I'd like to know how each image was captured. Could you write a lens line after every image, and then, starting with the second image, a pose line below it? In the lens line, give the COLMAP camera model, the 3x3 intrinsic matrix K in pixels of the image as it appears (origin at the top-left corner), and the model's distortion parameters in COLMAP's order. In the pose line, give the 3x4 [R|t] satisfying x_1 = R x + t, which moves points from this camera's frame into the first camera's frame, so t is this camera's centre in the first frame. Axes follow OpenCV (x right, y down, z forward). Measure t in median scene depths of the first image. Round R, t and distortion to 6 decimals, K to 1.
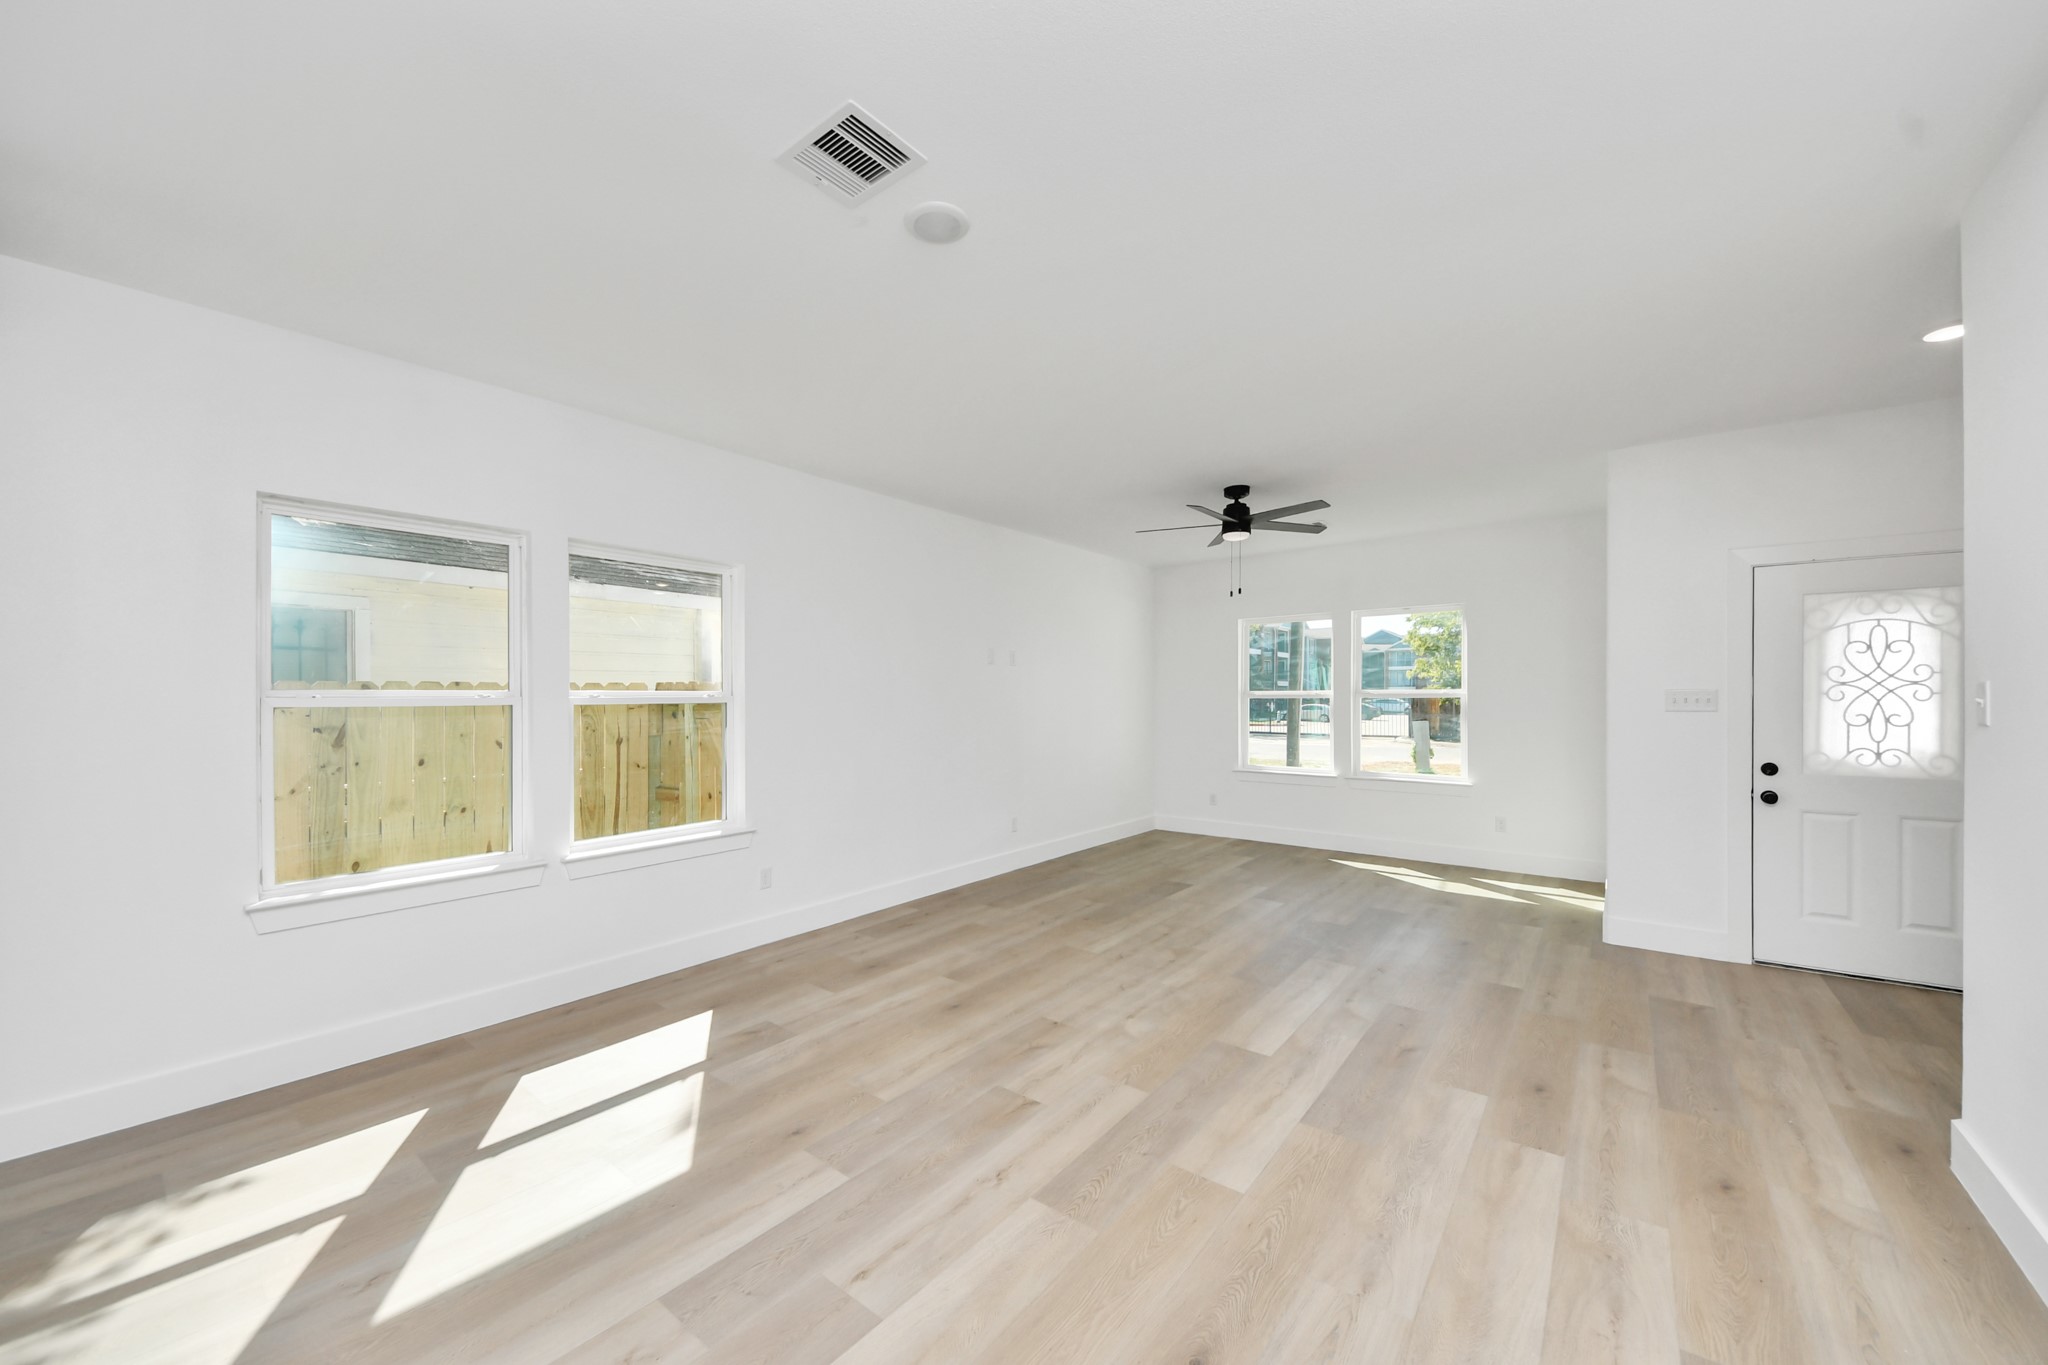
lens RADIAL K [[755.8, 0, 1030.4], [0, 755.8, 699.1], [0, 0, 1]] dist [0.000732, -0.006998]
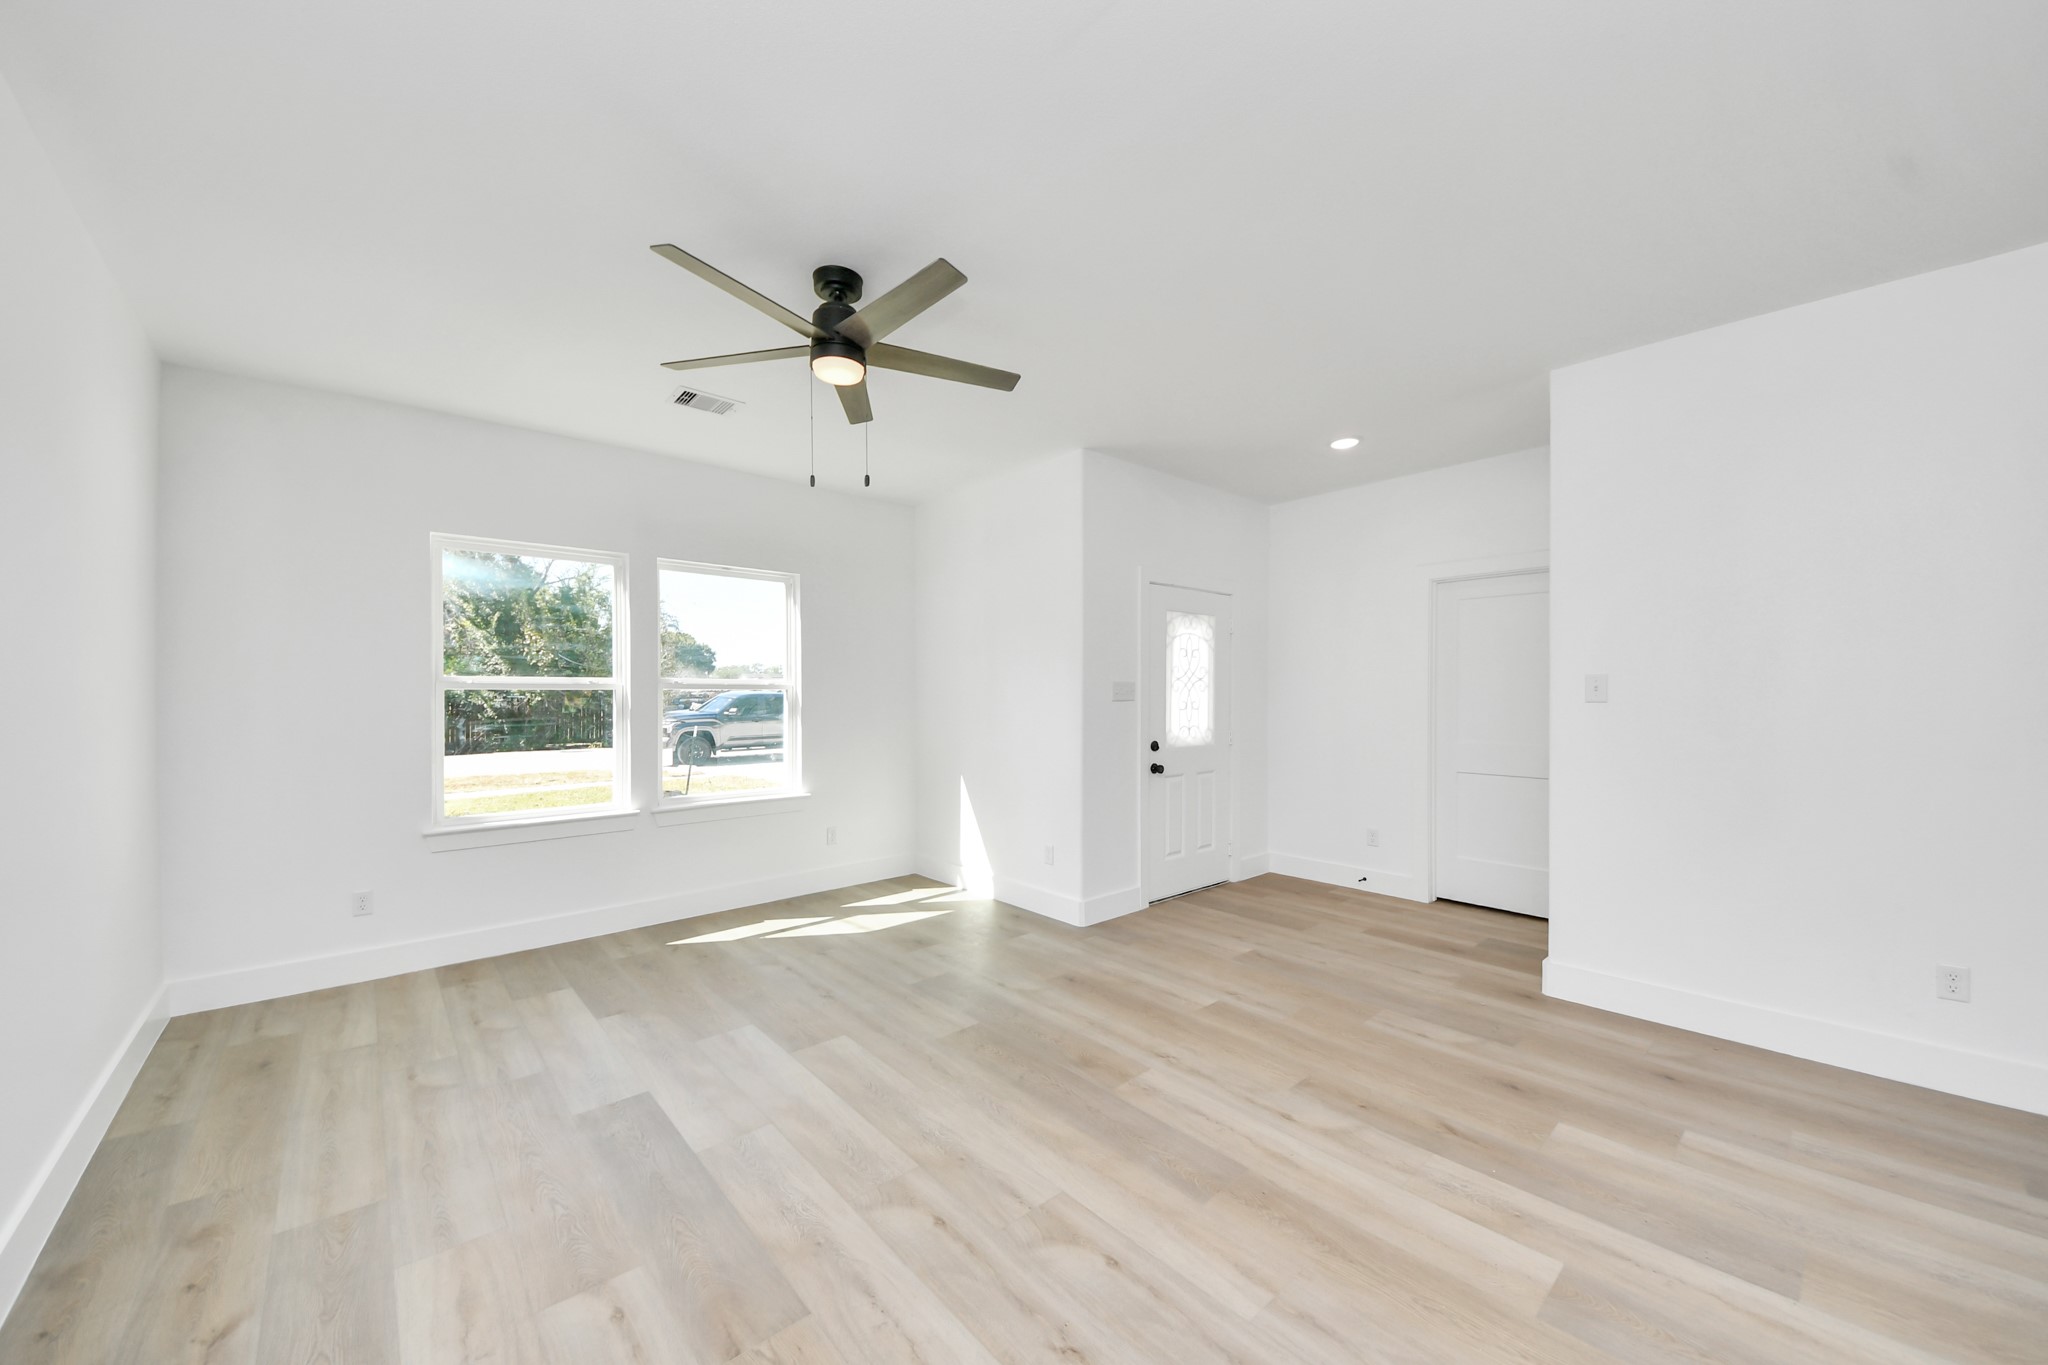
lens RADIAL K [[736.2, 0, 1017.1], [0, 736.2, 711.4], [0, 0, 1]] dist [0.050262, -0.030975]
pose [[0.188849, -0.022878, 0.981740, -0.272897], [0.001898, 0.999735, 0.022933, 0.006521], [-0.982004, -0.002468, 0.188842, 1.026476]]
